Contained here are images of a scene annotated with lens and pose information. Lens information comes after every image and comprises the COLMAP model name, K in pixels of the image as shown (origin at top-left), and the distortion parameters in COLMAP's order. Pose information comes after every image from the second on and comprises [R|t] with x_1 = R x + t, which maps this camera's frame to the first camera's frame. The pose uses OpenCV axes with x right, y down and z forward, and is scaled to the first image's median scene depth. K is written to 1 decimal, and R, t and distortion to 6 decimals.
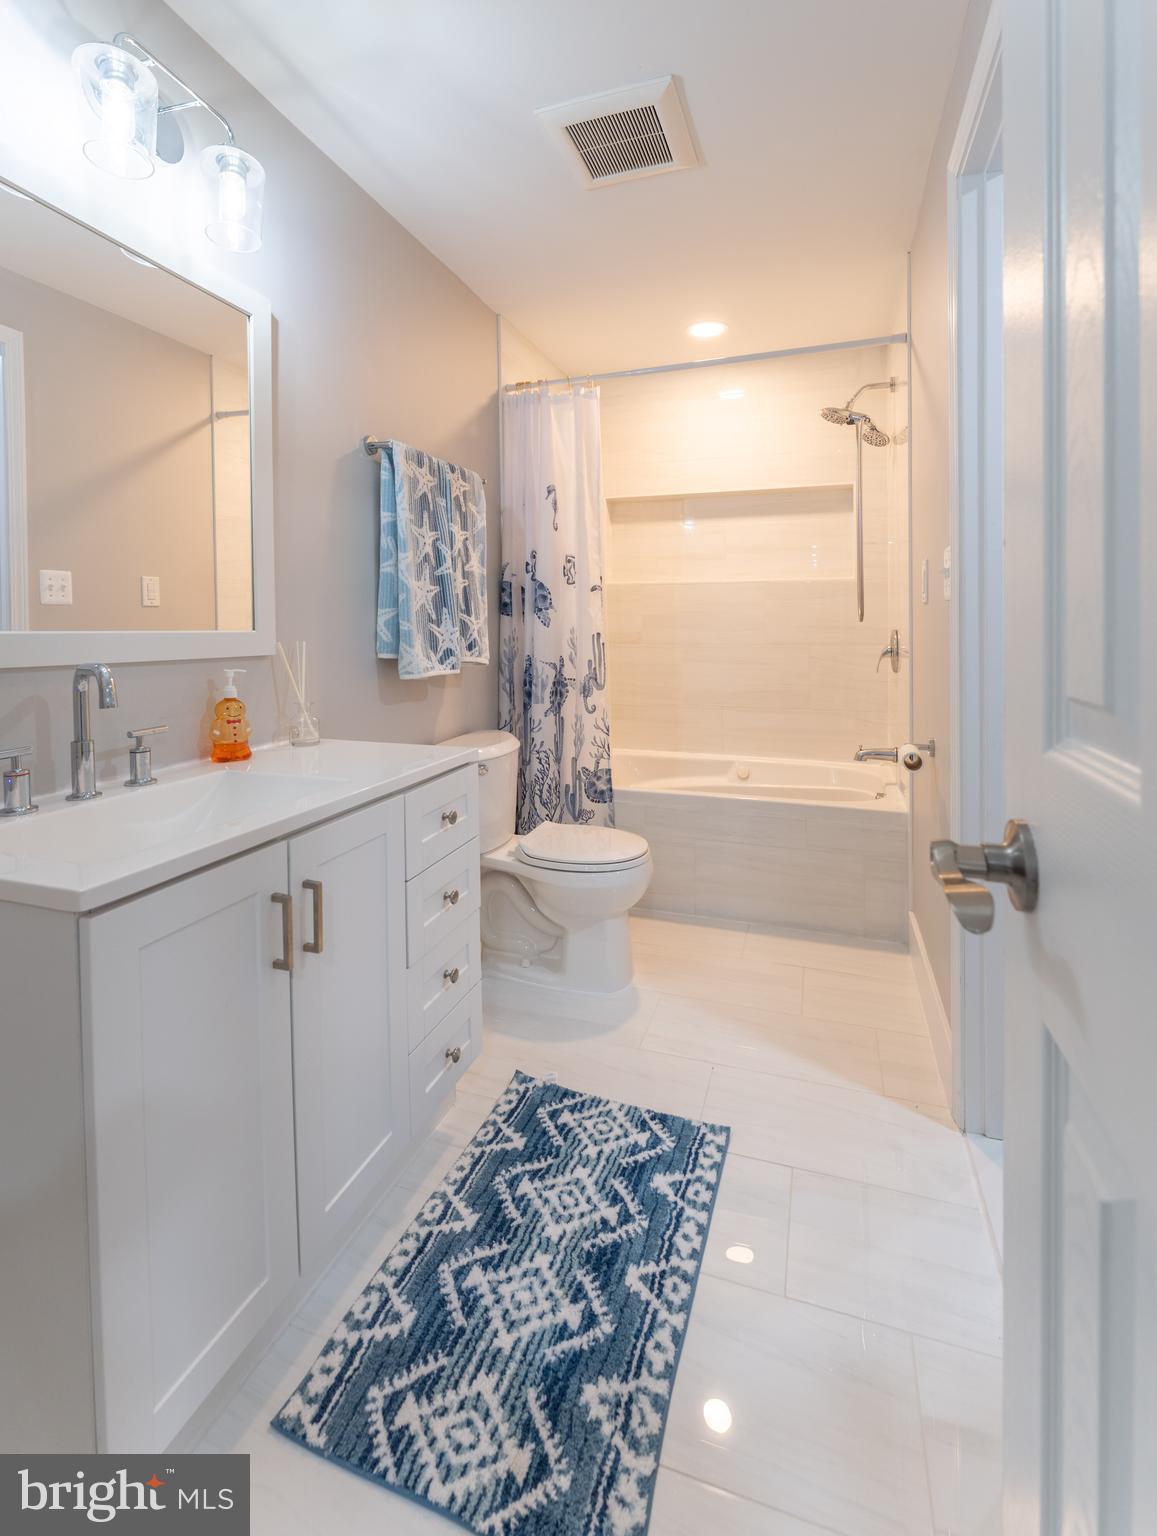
lens RADIAL K [[705.3, 0, 578.9], [0, 705.3, 645.1], [0, 0, 1]] dist [-0.001339, -0.000350]
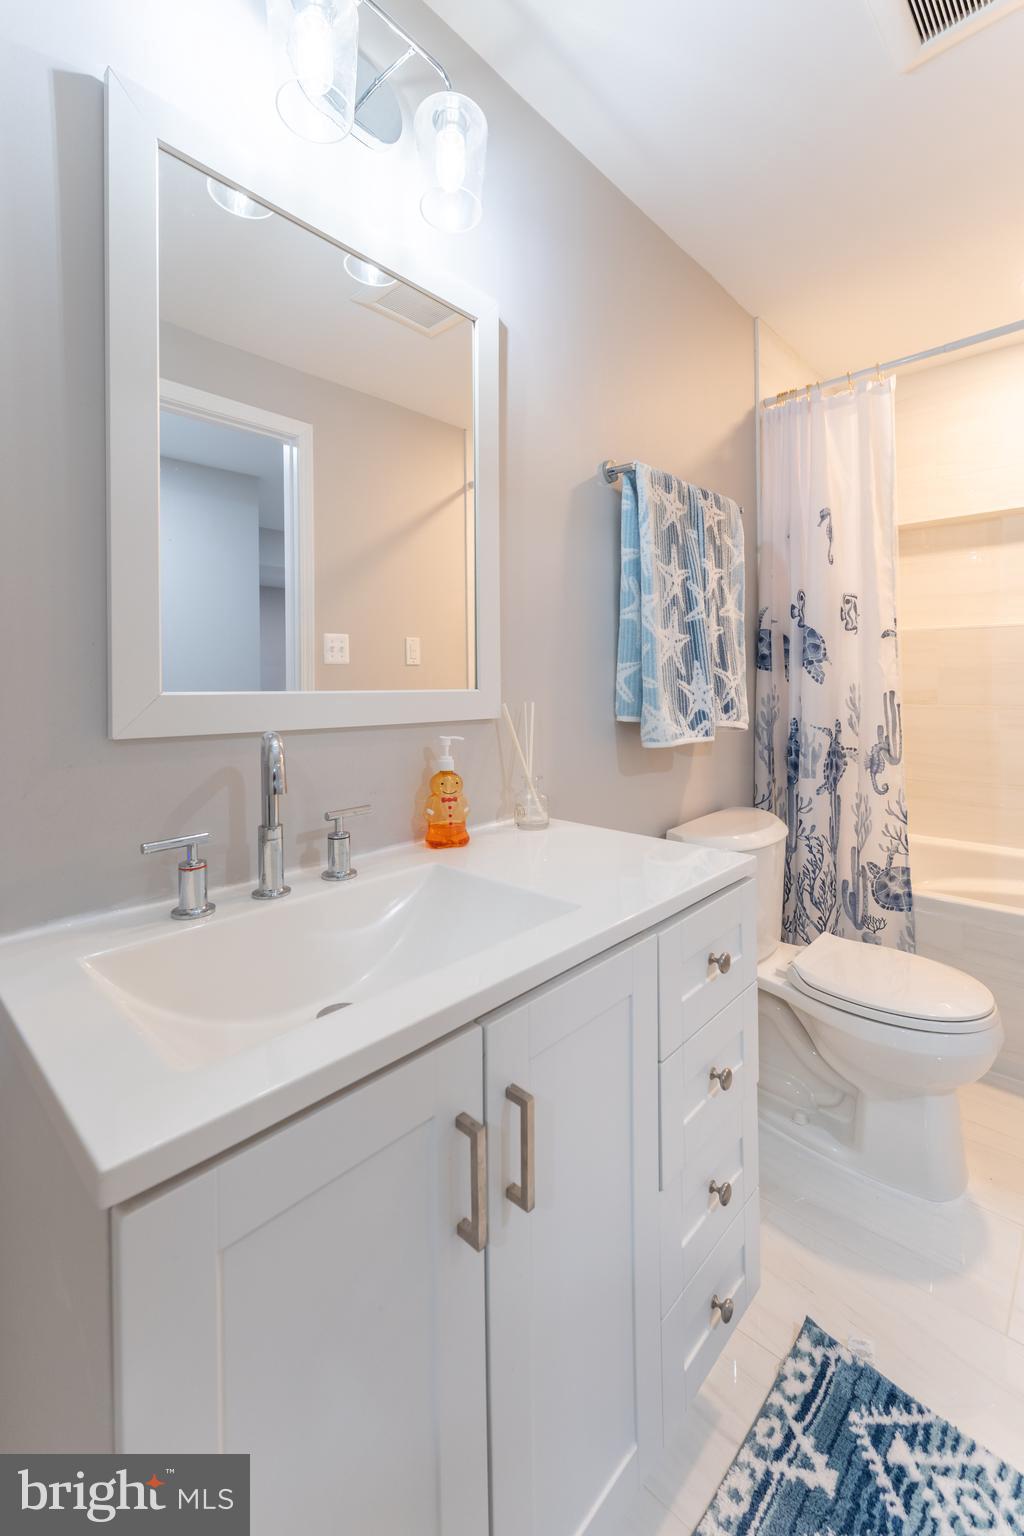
lens RADIAL K [[636.6, 0, 514.9], [0, 636.6, 690.0], [0, 0, 1]] dist [-0.000584, -0.000004]
pose [[0.908945, 0.002884, -0.416907, -0.073544], [-0.008553, 0.999895, -0.011729, -0.008355], [0.416829, 0.014227, 0.908874, 0.239548]]
